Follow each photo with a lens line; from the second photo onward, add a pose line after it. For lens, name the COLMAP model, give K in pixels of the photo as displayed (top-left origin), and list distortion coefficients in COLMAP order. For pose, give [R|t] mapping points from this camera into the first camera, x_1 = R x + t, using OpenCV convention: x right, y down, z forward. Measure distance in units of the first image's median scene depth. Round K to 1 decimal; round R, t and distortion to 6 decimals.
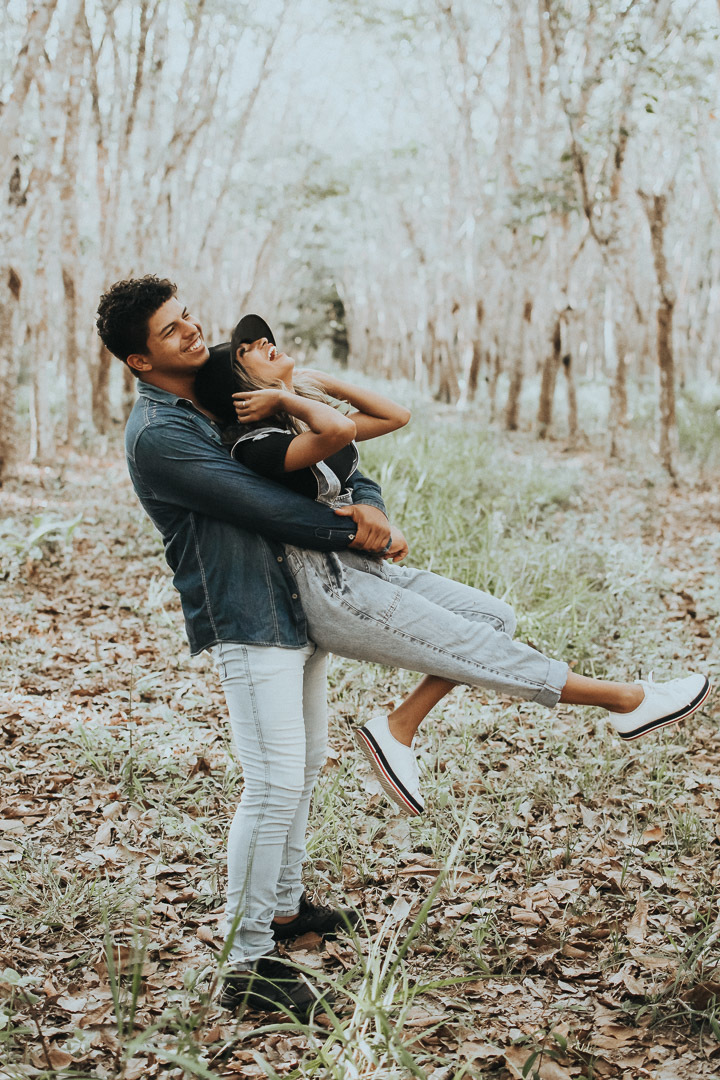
lens RADIAL K [[1623.4, 0, 360.3], [0, 1623.4, 539.2], [0, 0, 1]] dist [-0.183675, 0.000000]
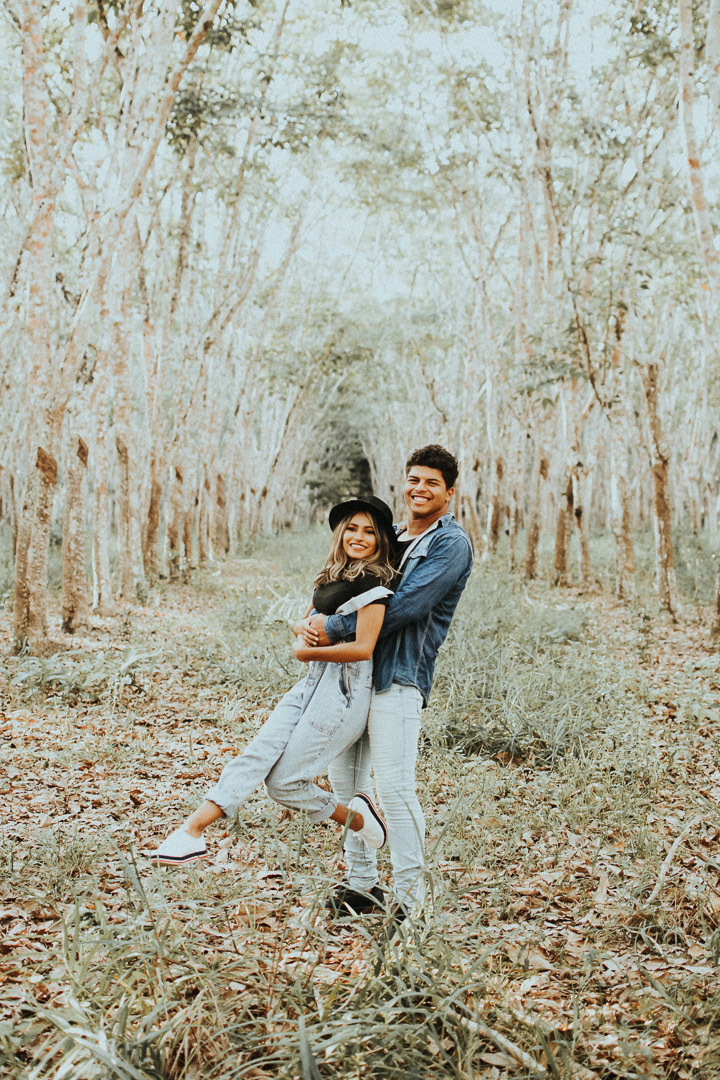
lens RADIAL K [[1623.4, 0, 359.3], [0, 1623.4, 539.7], [0, 0, 1]] dist [-0.183675, 0.000000]
pose [[0.999716, -0.017859, -0.015789, -0.004449], [0.016256, 0.995209, -0.096405, 0.014335], [0.017435, 0.096121, 0.995217, -0.121049]]
